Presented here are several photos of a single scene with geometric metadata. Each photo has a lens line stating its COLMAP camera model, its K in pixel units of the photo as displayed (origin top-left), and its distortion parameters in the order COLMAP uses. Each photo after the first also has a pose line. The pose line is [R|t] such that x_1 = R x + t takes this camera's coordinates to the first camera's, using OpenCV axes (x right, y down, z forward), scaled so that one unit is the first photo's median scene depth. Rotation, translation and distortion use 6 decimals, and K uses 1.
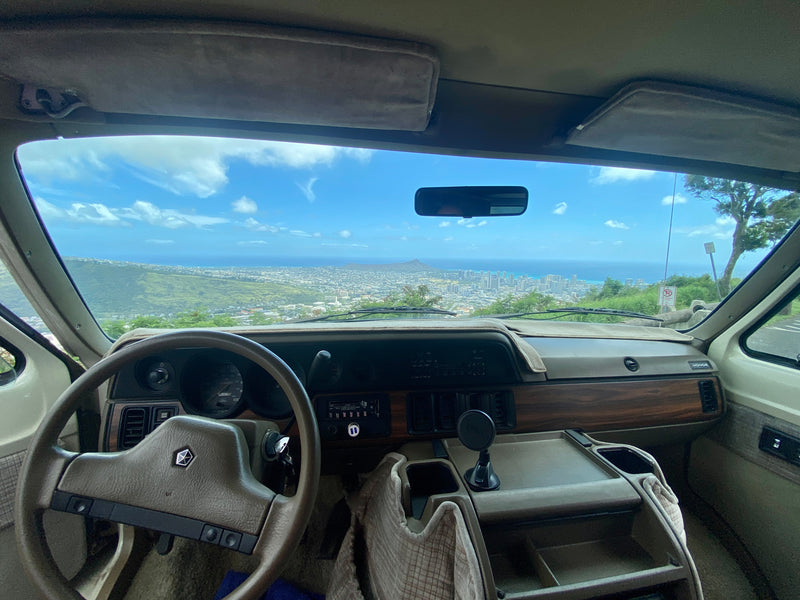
lens RADIAL K [[320.5, 0, 396.4], [0, 320.5, 297.9], [0, 0, 1]] dist [0.030130, -0.024942]
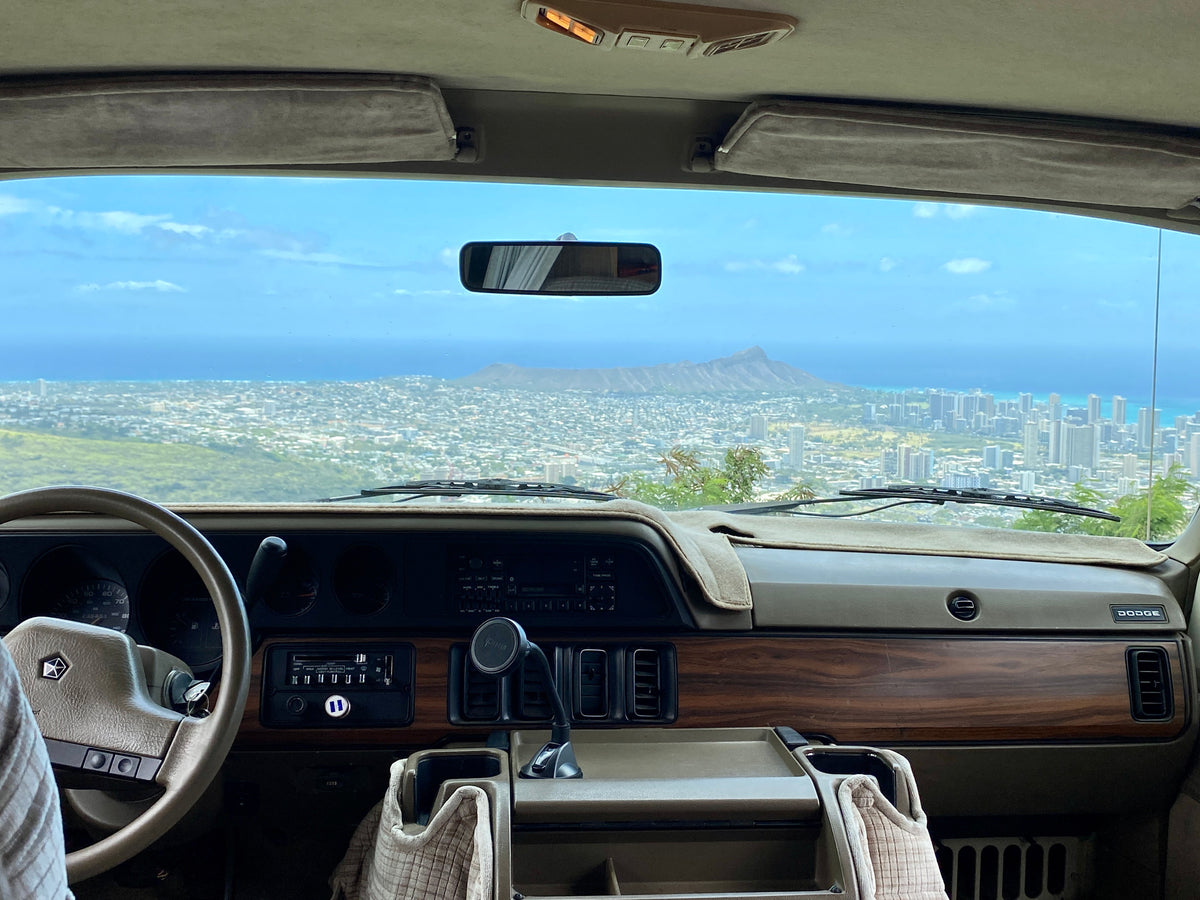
lens RADIAL K [[1279.5, 0, 602.2], [0, 1279.5, 418.2], [0, 0, 1]] dist [0.105246, -0.365169]
pose [[0.998081, 0.006339, -0.061604, 0.413300], [-0.010438, 0.997736, -0.066441, 0.087128], [0.061044, 0.066957, 0.995887, -1.045342]]
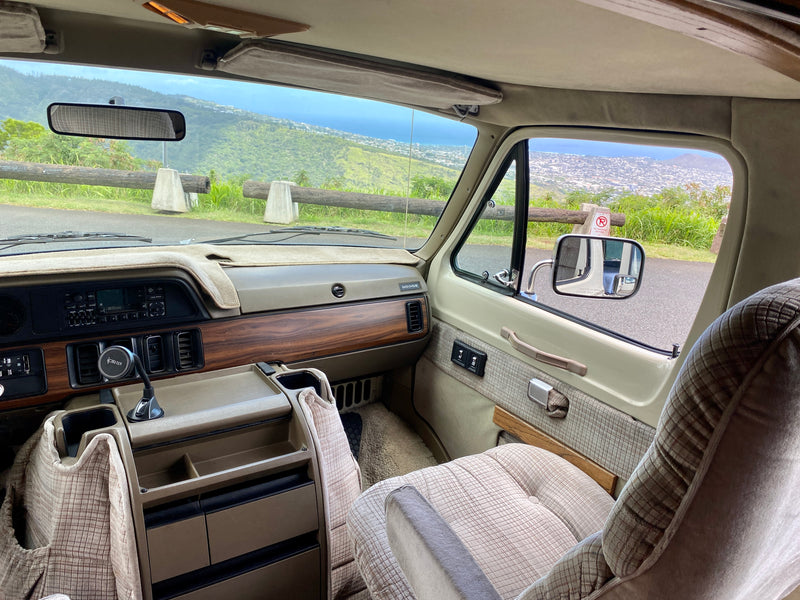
lens RADIAL K [[604.9, 0, 395.2], [0, 604.9, 292.7], [0, 0, 1]] dist [0.062355, -0.089020]
pose [[0.914218, -0.072388, 0.398705, 0.208297], [-0.002182, 0.983021, 0.183478, -0.145427], [-0.405217, -0.168609, 0.898538, -0.840128]]
